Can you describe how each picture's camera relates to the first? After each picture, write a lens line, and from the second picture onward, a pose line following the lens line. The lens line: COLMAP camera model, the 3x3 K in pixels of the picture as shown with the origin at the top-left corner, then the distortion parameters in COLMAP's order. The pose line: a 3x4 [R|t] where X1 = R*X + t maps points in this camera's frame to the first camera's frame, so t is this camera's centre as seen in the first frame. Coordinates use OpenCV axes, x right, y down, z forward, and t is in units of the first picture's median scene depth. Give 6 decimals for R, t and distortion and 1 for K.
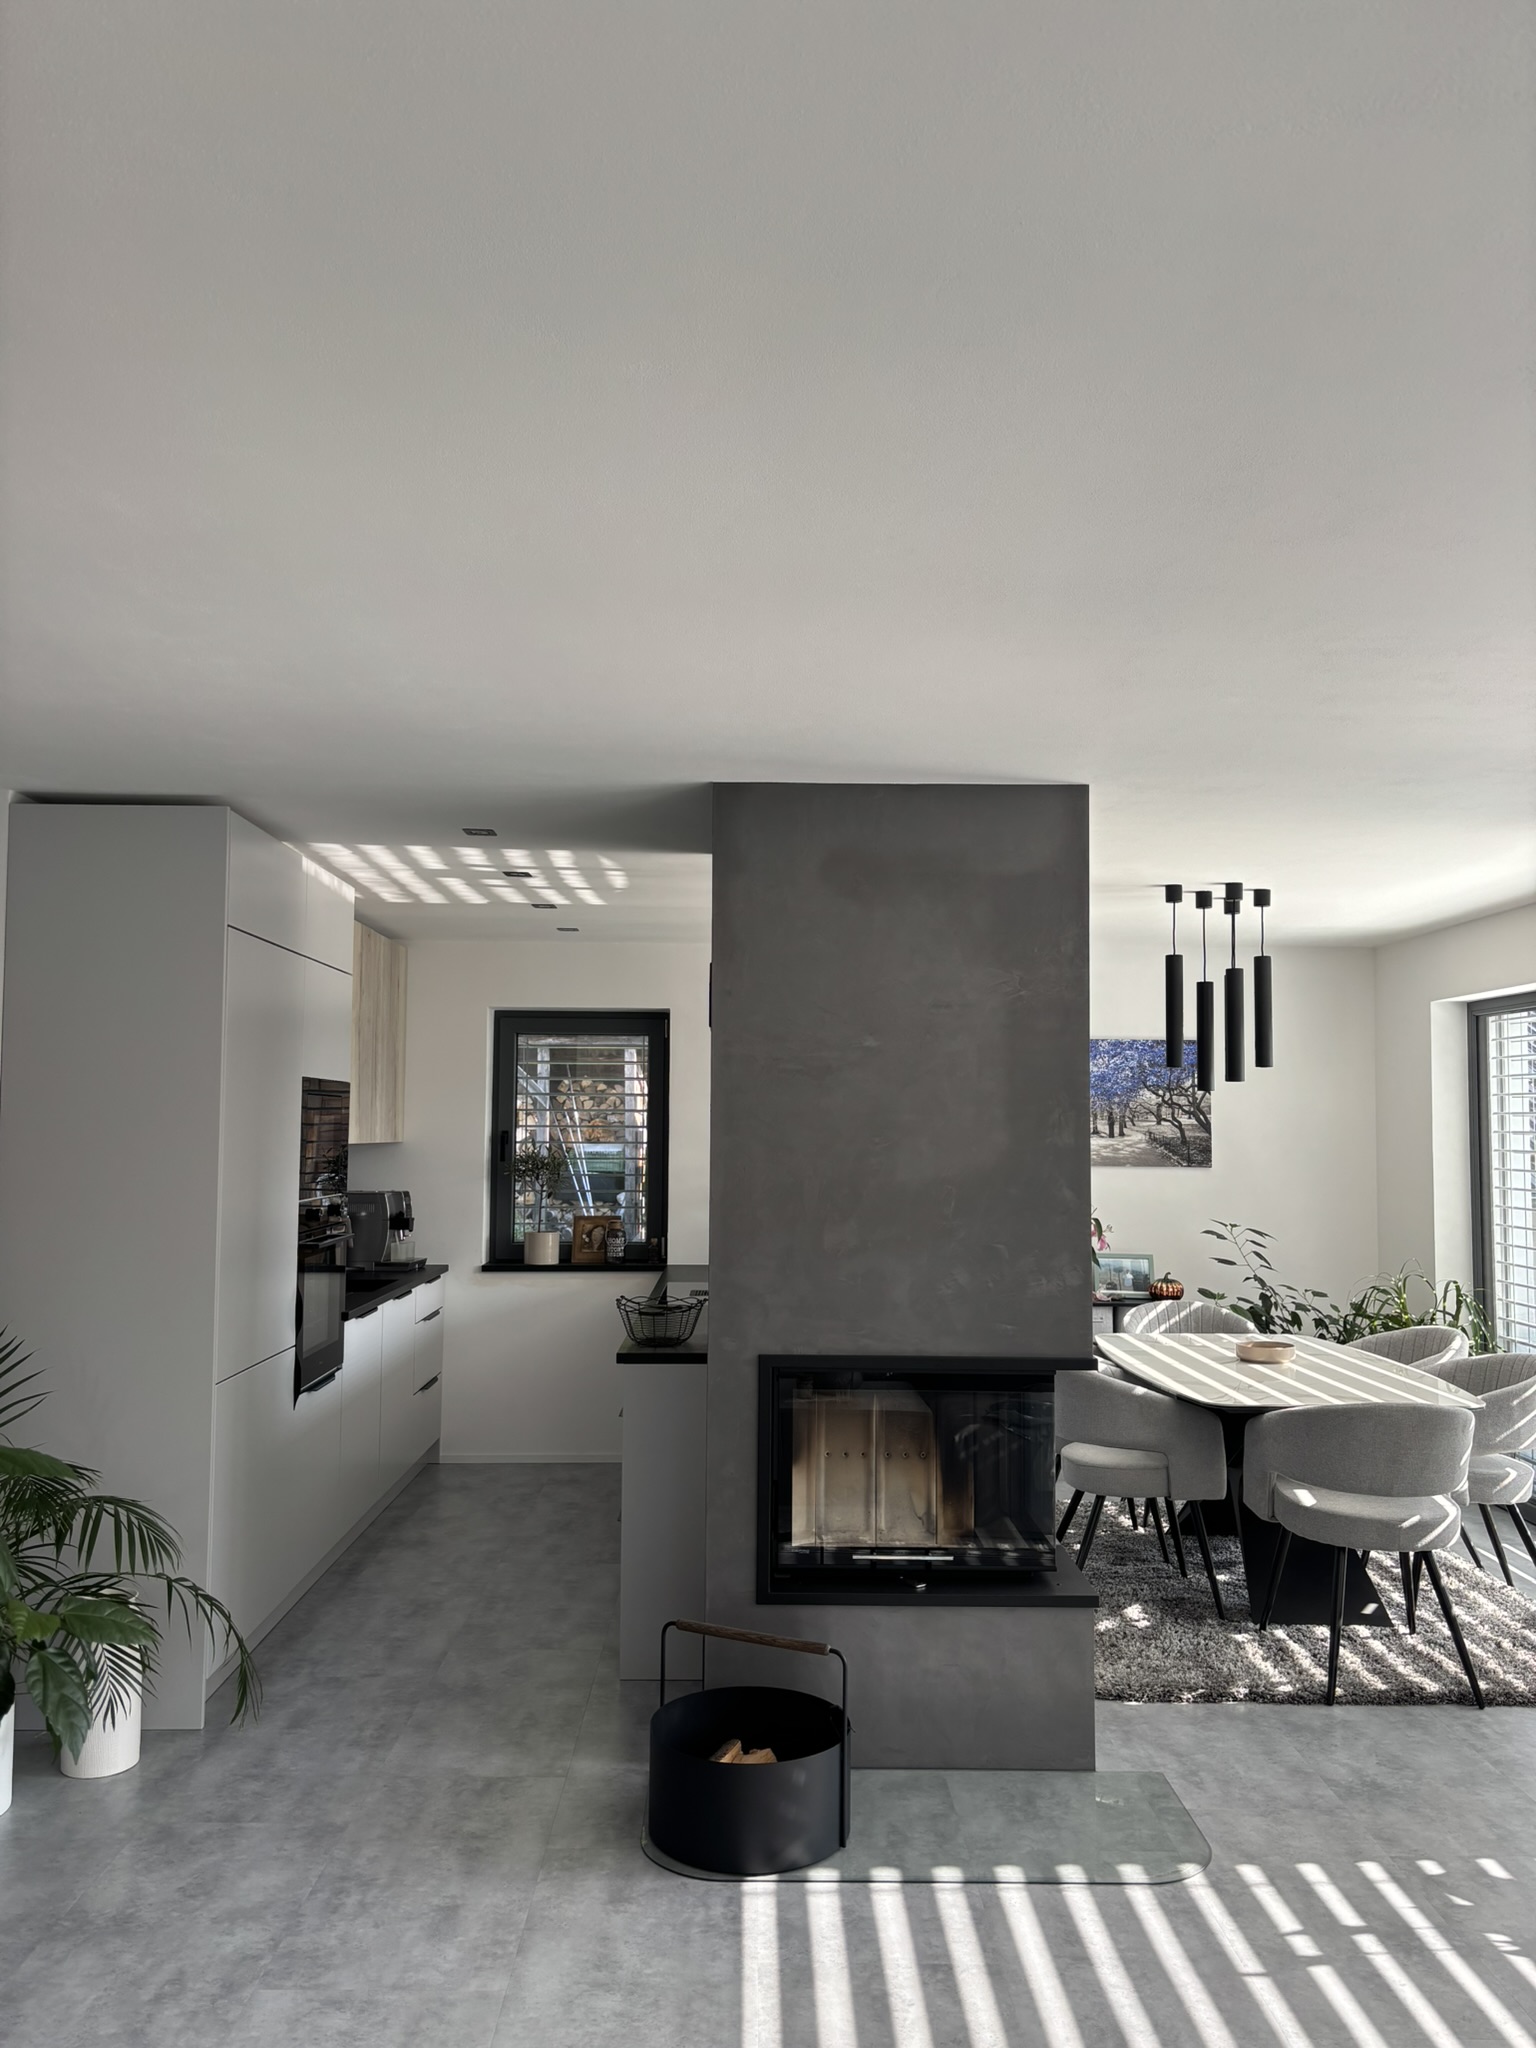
lens RADIAL K [[1552.9, 0, 768.0], [0, 1552.9, 1024.0], [0, 0, 1]] dist [0.048040, -0.056434]
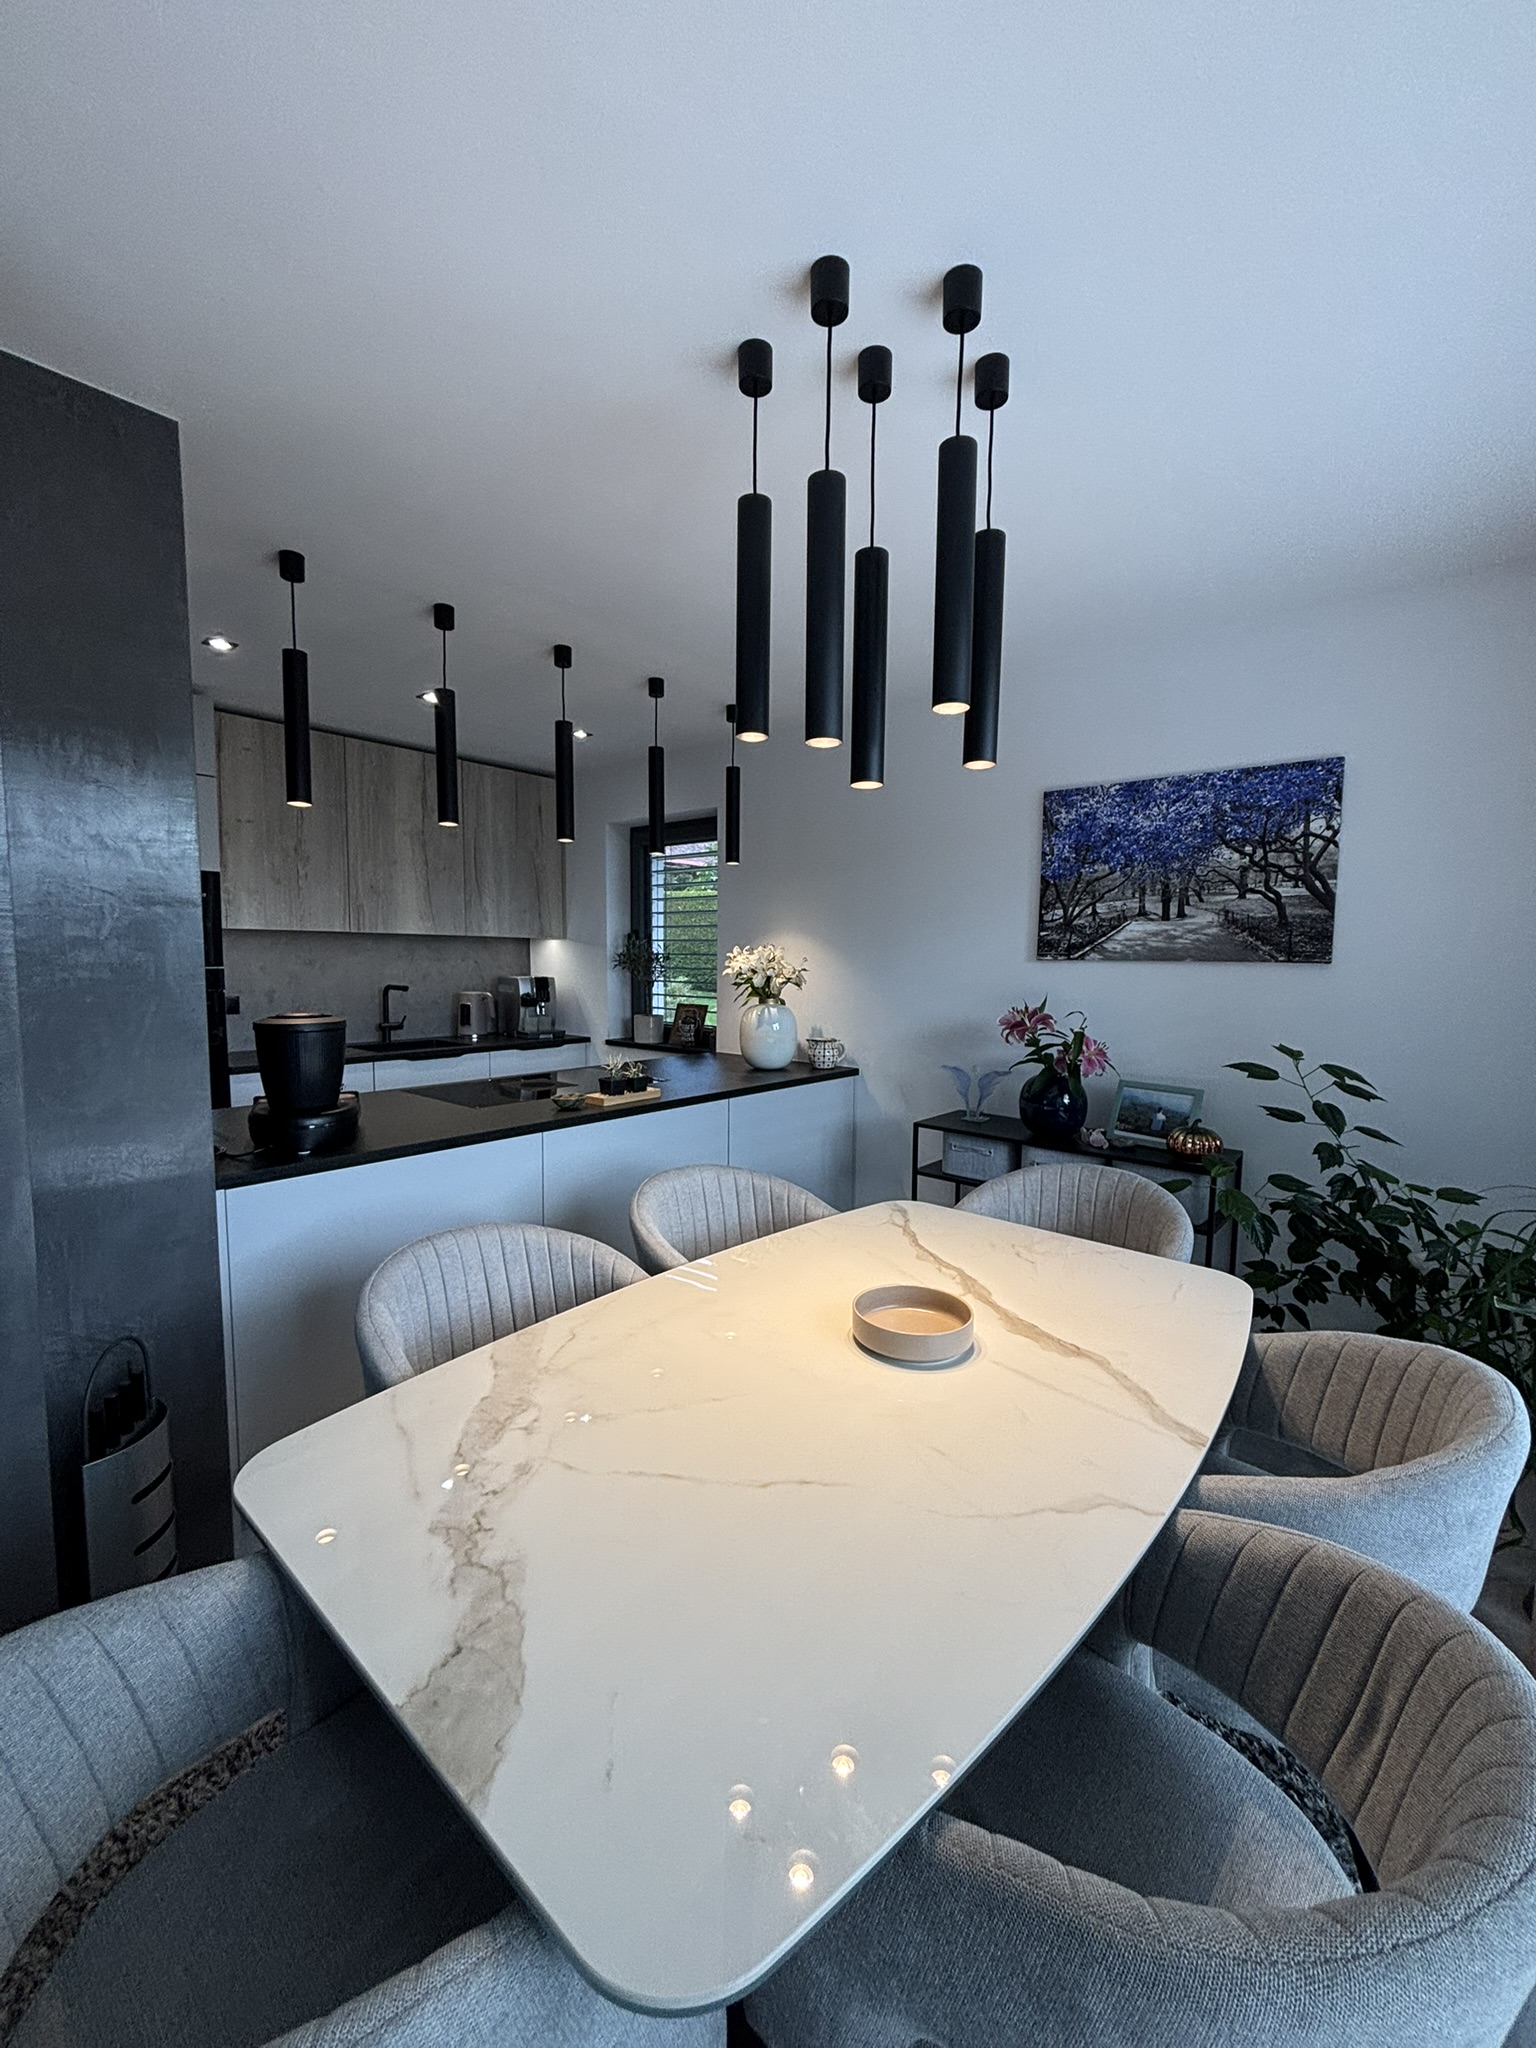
lens RADIAL K [[834.9, 0, 780.8], [0, 834.9, 1024.5], [0, 0, 1]] dist [-0.002610, -0.000790]
pose [[0.759430, 0.055261, -0.648237, 0.334882], [0.034438, 0.991574, 0.124876, 0.066549], [0.649677, -0.117159, 0.751129, 0.600140]]
